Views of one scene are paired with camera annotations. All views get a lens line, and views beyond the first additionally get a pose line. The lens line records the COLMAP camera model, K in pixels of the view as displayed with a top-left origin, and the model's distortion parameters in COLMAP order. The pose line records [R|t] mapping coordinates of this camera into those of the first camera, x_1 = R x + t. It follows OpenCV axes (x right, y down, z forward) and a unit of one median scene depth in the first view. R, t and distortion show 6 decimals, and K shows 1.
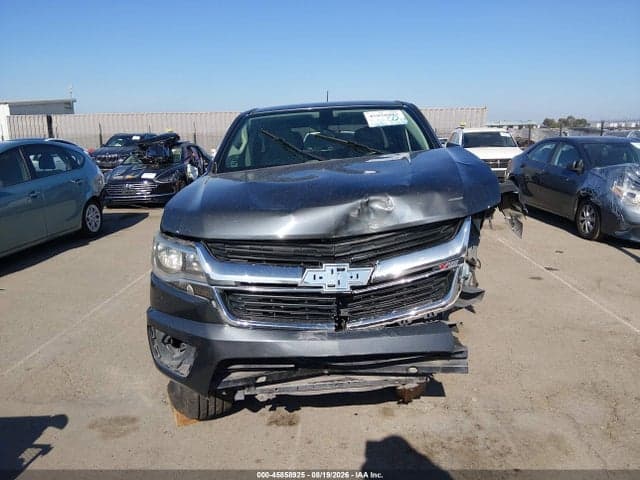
lens RADIAL K [[487.1, 0, 322.7], [0, 487.1, 240.3], [0, 0, 1]] dist [0.069621, -0.108123]
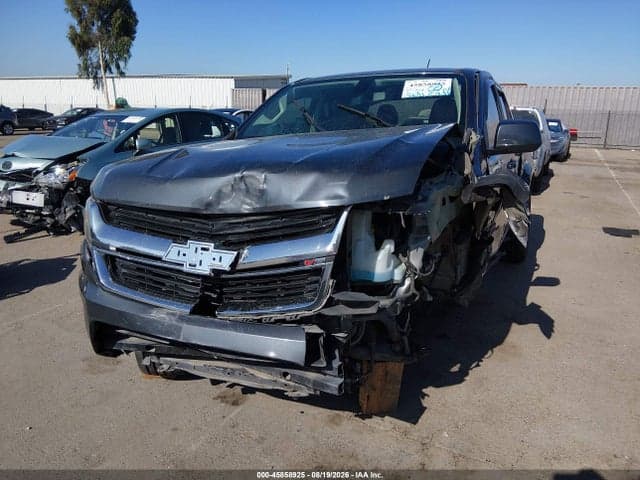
lens RADIAL K [[487.1, 0, 318.9], [0, 487.1, 237.8], [0, 0, 1]] dist [0.069621, -0.108123]
pose [[0.911482, 0.130309, -0.390153, 0.514540], [-0.114324, 0.991378, 0.064030, -0.038240], [0.395133, -0.013758, 0.918521, 0.219822]]
